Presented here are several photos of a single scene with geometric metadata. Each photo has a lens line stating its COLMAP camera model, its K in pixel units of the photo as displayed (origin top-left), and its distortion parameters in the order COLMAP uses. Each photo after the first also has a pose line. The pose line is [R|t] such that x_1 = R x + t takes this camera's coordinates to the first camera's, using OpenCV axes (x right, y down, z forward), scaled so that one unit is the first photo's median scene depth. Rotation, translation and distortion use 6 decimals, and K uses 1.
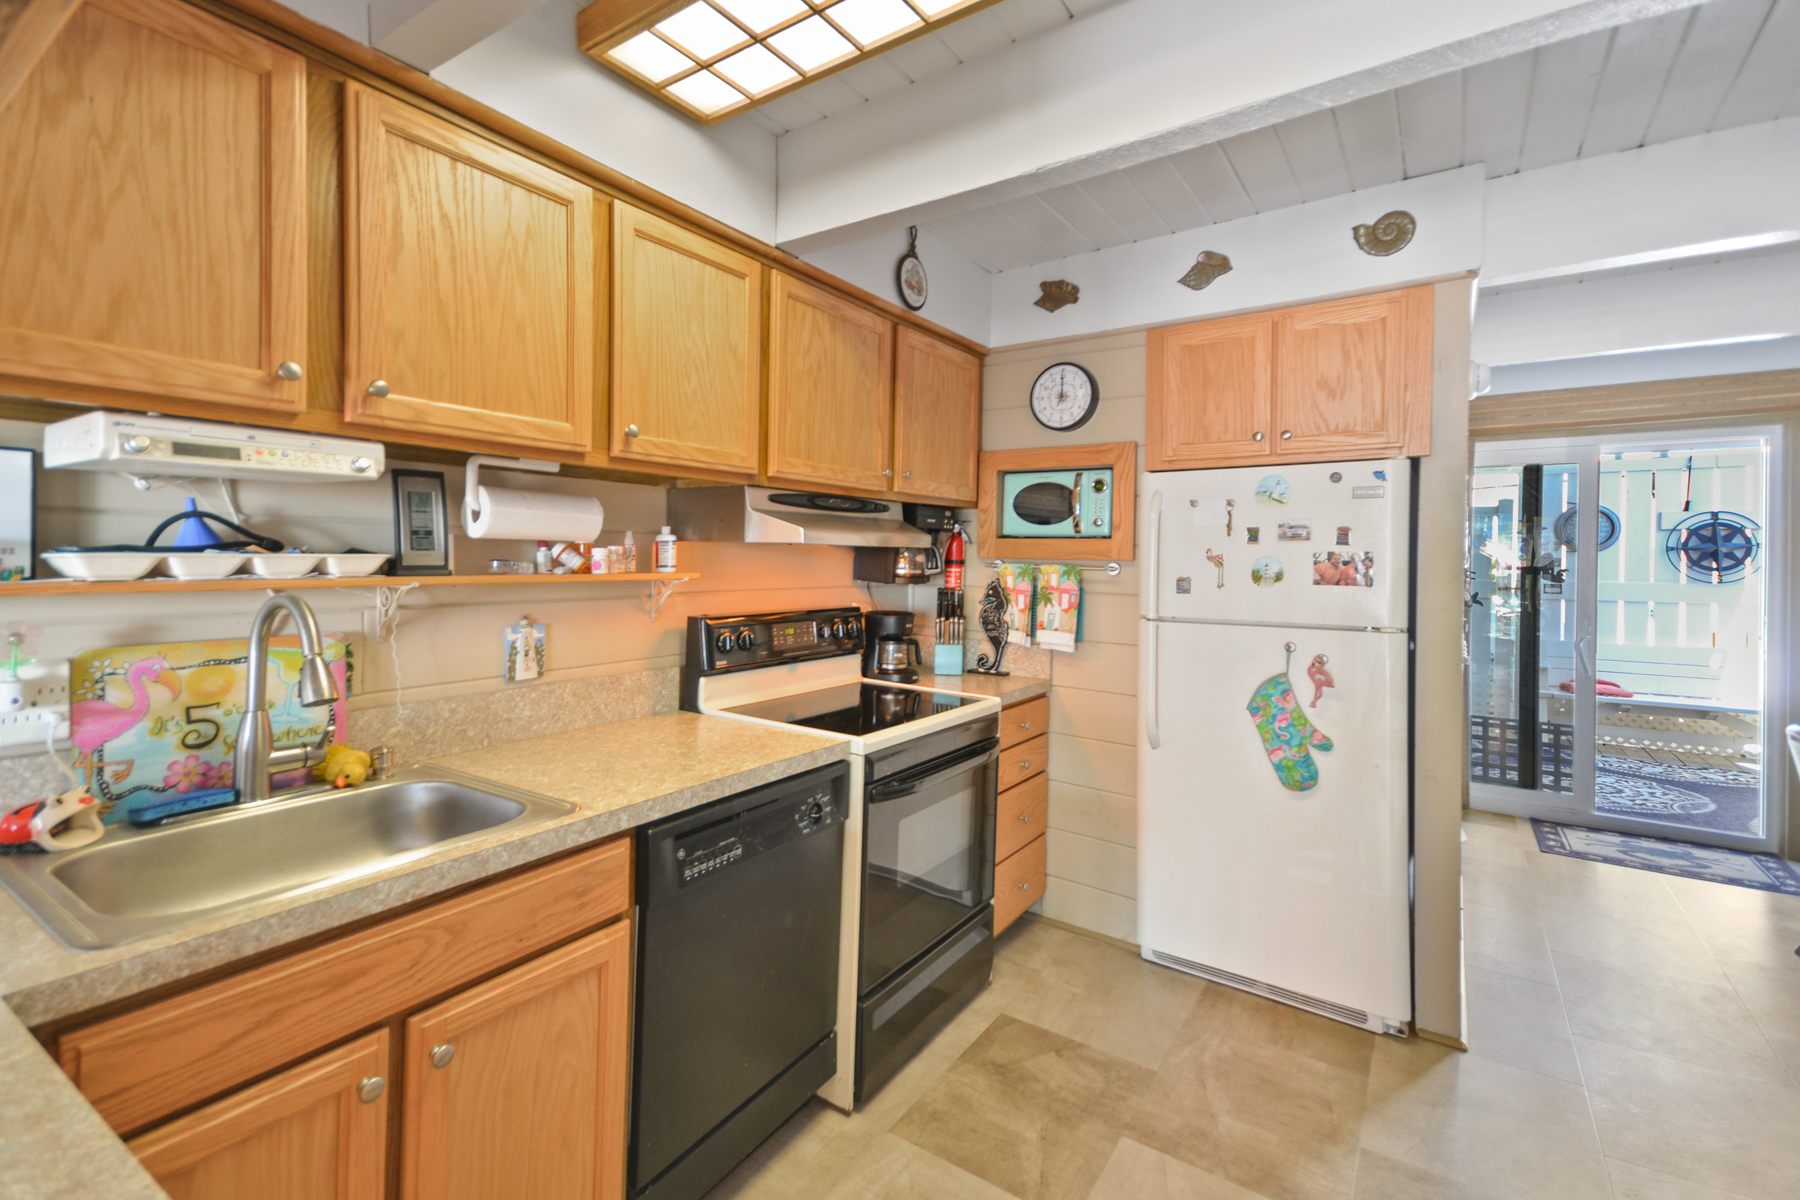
lens RADIAL K [[810.3, 0, 894.4], [0, 810.3, 552.9], [0, 0, 1]] dist [0.018540, -0.000028]
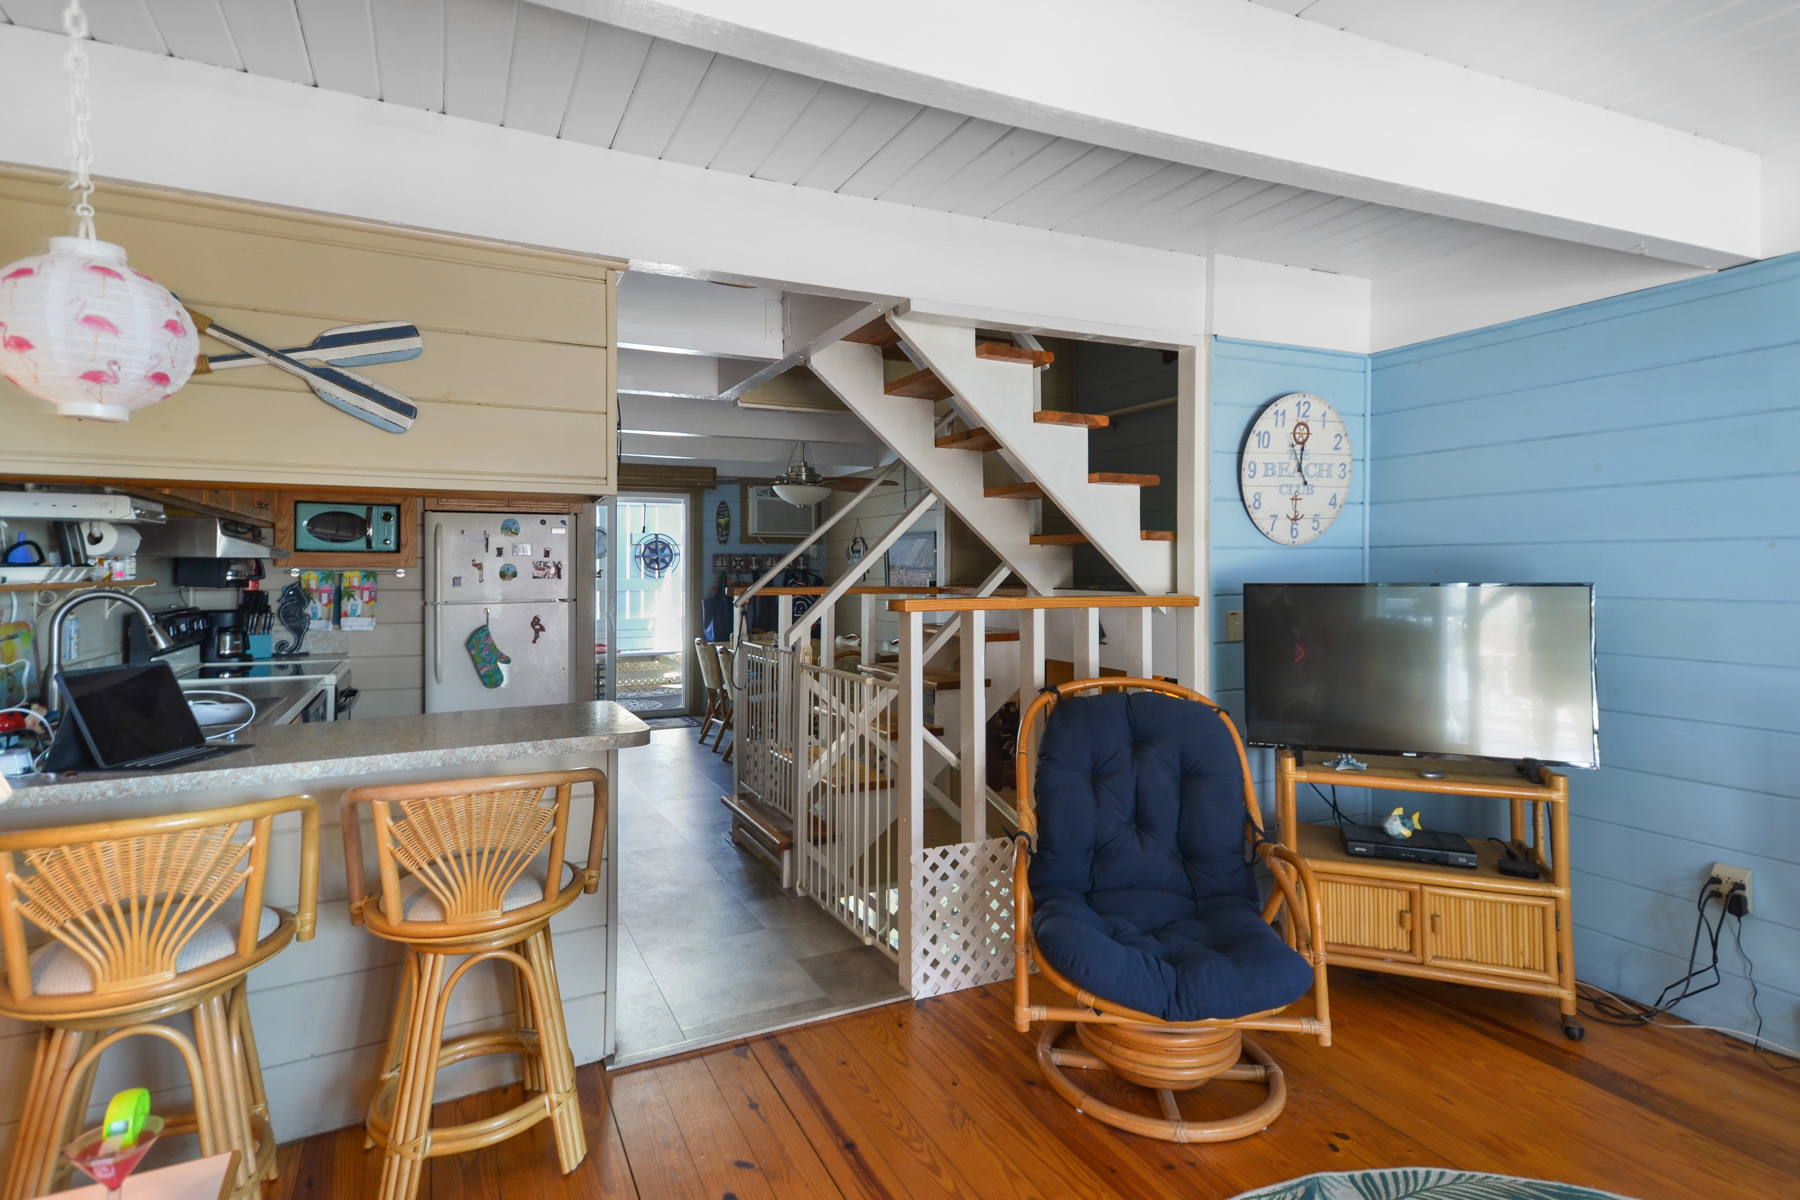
lens RADIAL K [[932.3, 0, 902.3], [0, 932.3, 558.2], [0, 0, 1]] dist [0.001764, 0.000205]
pose [[0.484469, -0.003641, 0.874801, -0.846186], [0.004175, 0.999990, 0.001850, -0.007341], [-0.874798, 0.002756, 0.484479, -0.699249]]
